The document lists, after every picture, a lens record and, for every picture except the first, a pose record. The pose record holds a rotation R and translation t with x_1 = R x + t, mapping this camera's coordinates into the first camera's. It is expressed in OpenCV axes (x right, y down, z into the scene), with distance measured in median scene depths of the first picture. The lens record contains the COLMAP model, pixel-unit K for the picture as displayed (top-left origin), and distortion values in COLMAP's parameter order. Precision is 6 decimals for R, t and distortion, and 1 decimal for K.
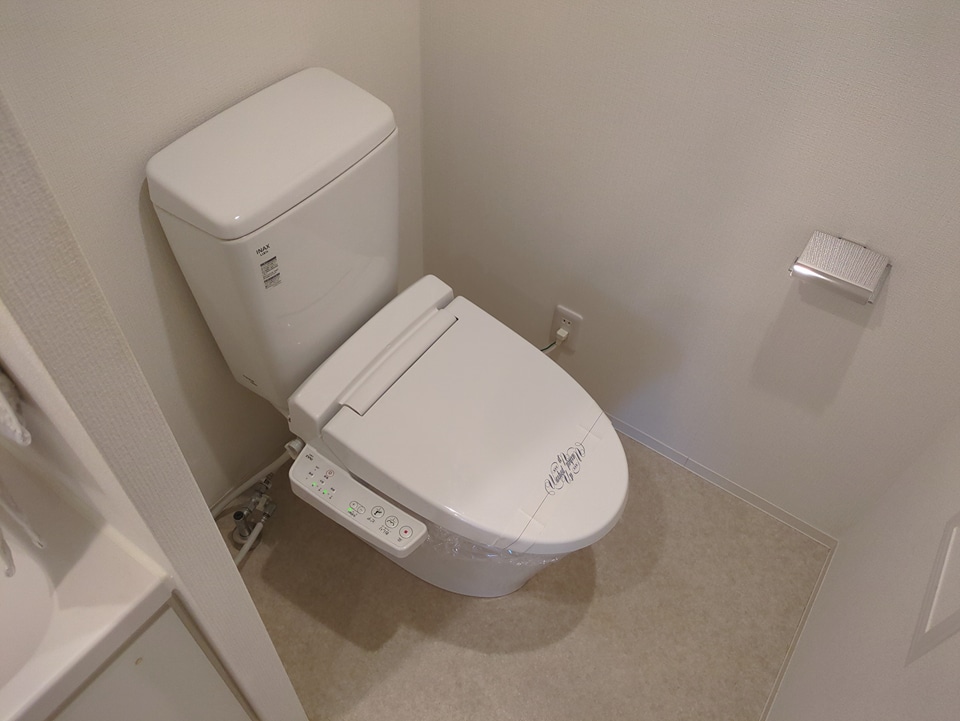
lens RADIAL K [[702.2, 0, 462.6], [0, 702.2, 361.5], [0, 0, 1]] dist [0.003000, 0.000307]
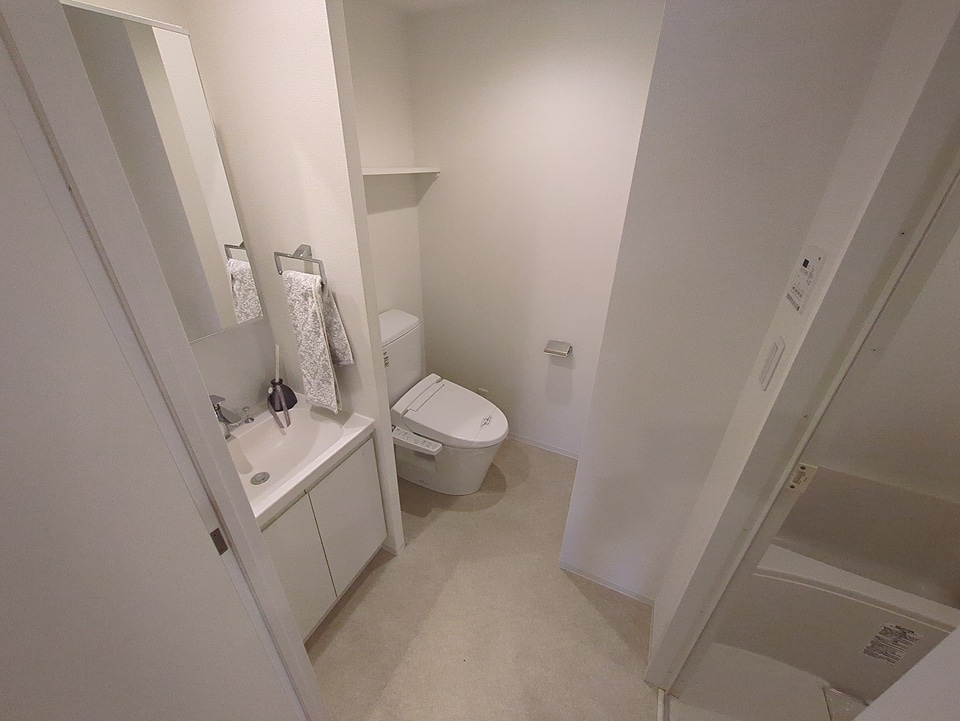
lens RADIAL K [[377.7, 0, 483.1], [0, 377.7, 359.4], [0, 0, 1]] dist [0.001220, 0.000085]
pose [[0.983578, -0.087448, 0.157885, -0.093955], [0.139080, 0.924758, -0.354232, 0.461311], [-0.115028, 0.370373, 0.921733, -0.557182]]
